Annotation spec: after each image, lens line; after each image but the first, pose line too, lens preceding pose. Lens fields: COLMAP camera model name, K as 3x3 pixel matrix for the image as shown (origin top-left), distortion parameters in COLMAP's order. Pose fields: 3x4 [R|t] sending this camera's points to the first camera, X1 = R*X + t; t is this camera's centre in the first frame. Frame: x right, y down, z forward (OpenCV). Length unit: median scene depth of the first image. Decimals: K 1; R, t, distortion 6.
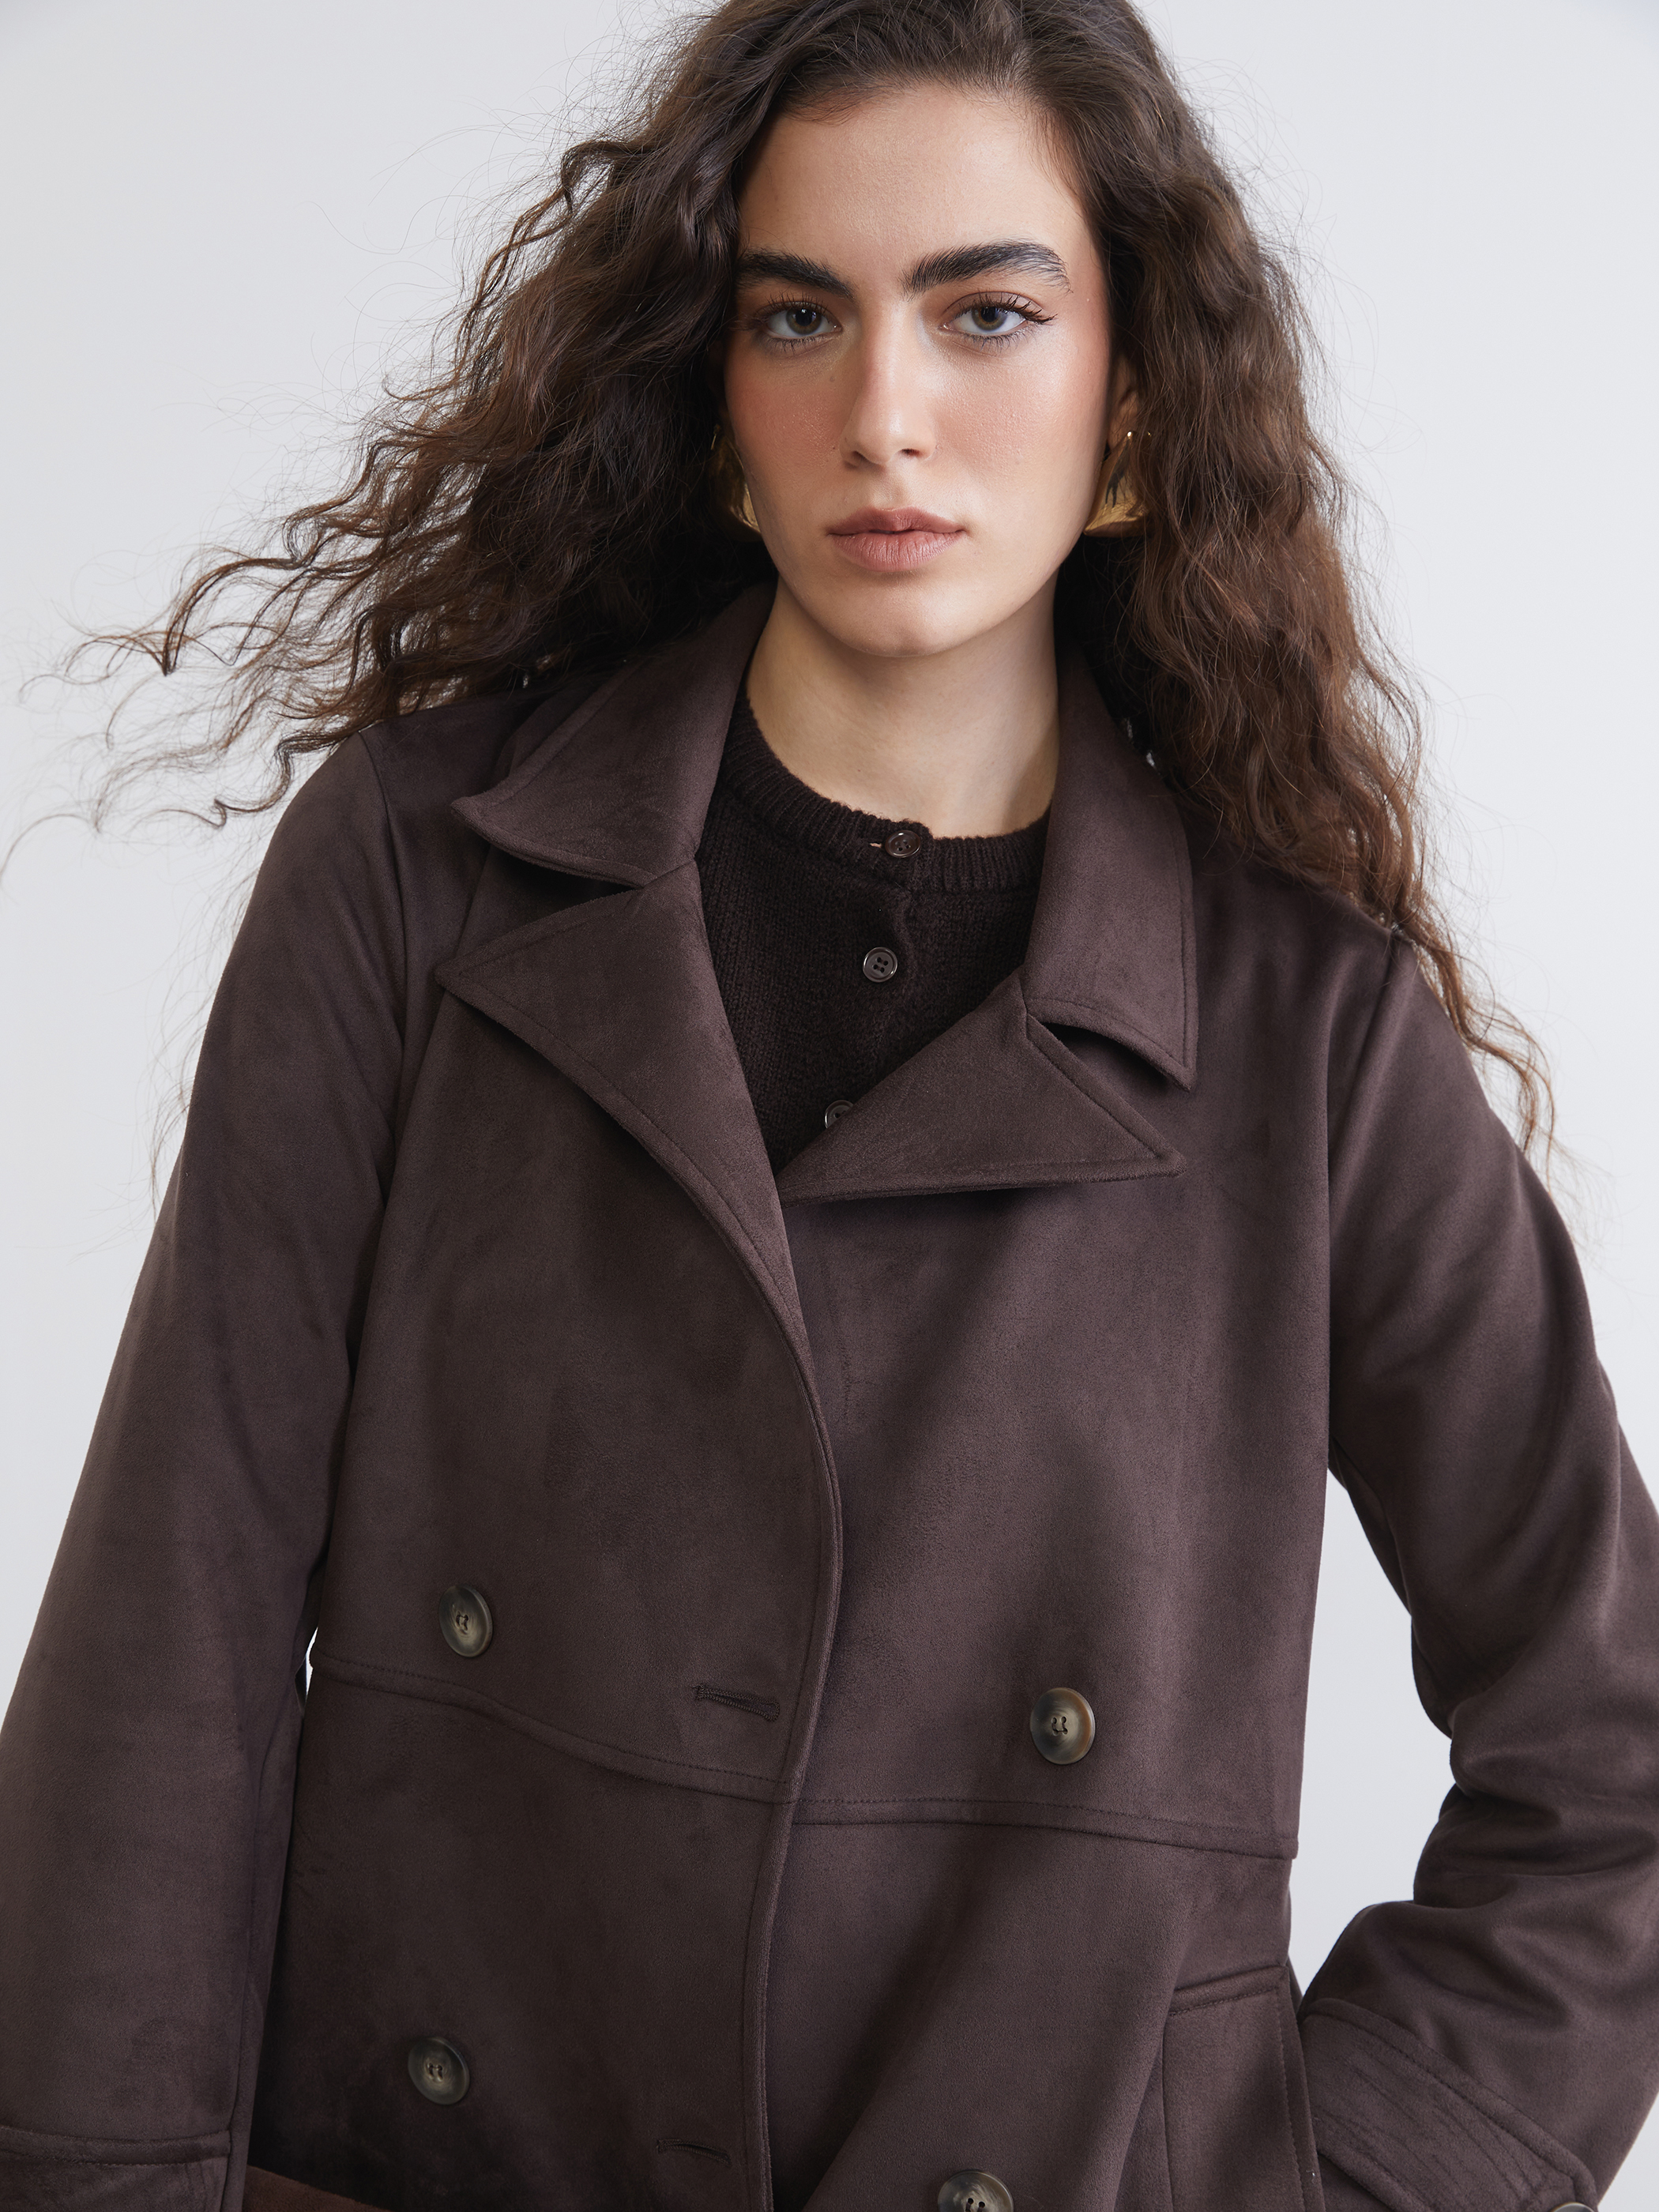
lens RADIAL K [[3235.7, 0, 829.5], [0, 3235.7, 1106.0], [0, 0, 1]] dist [0.321833, -2.068309]
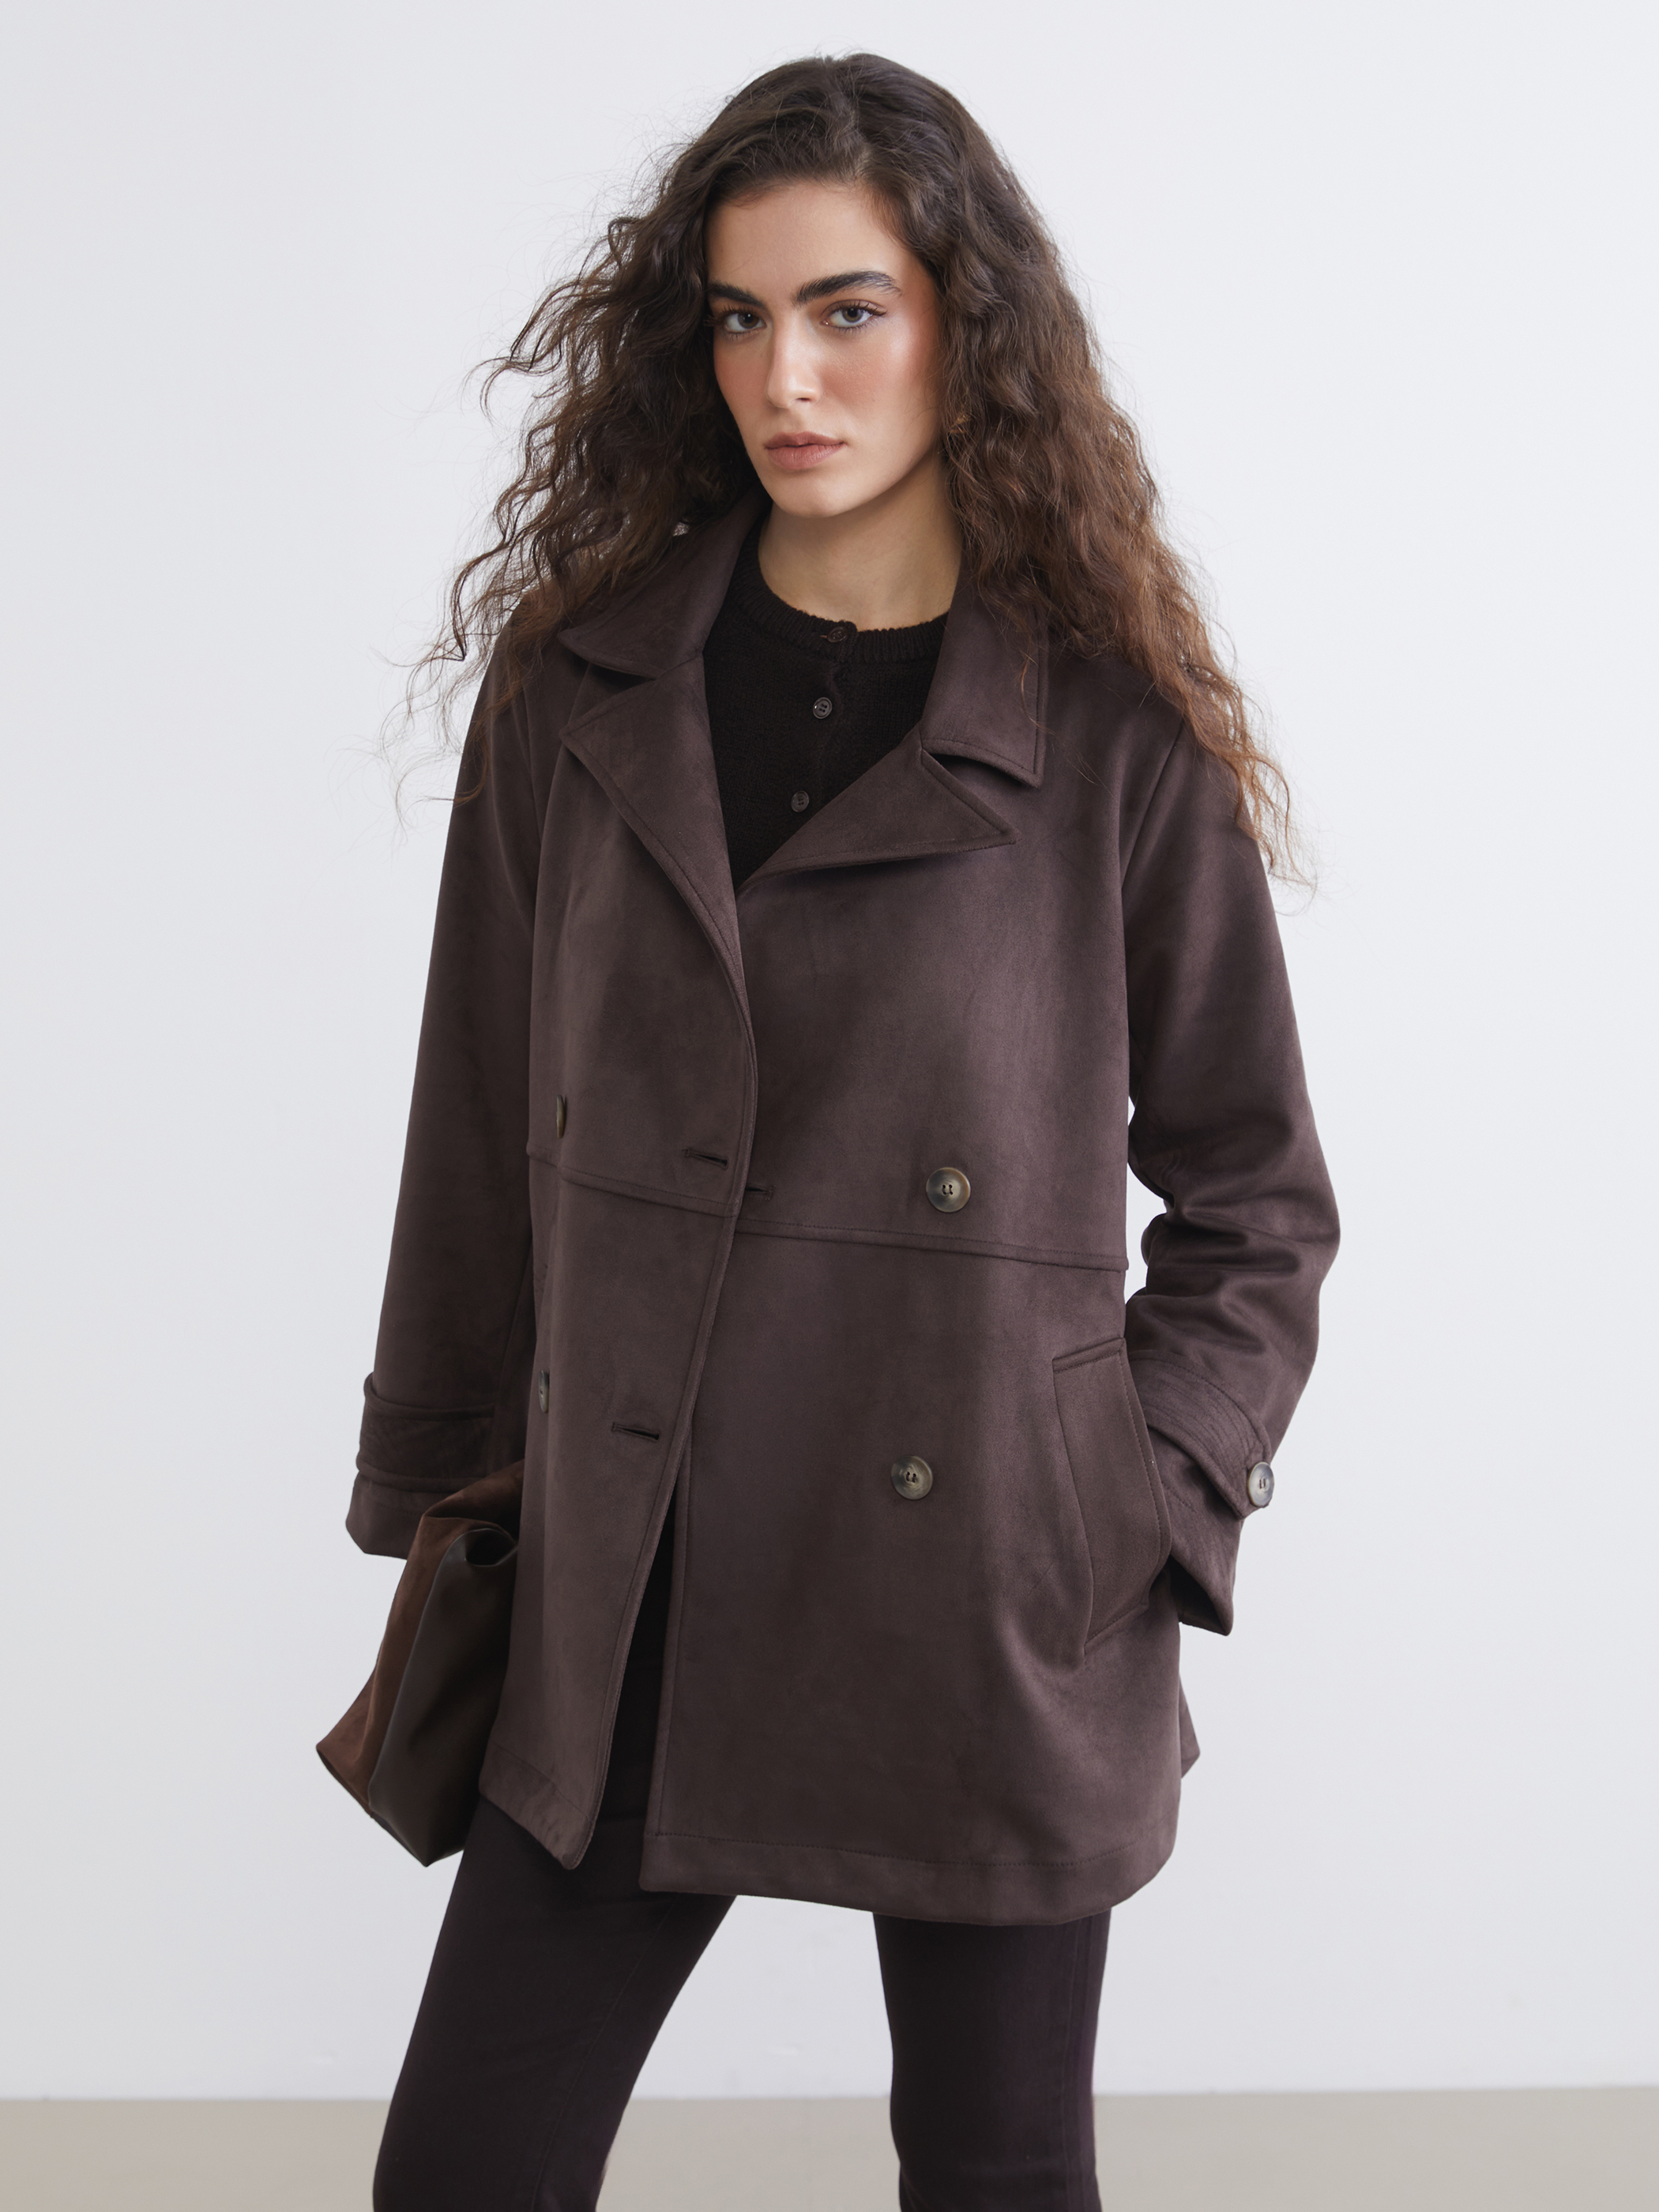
lens RADIAL K [[3767.4, 0, 829.5], [0, 3767.4, 1106.0], [0, 0, 1]] dist [-0.000818, 0.035061]
pose [[0.988008, -0.015527, -0.153618, 0.305825], [0.020973, 0.999205, 0.033896, 0.088533], [0.152969, -0.036711, 0.987549, -0.846219]]
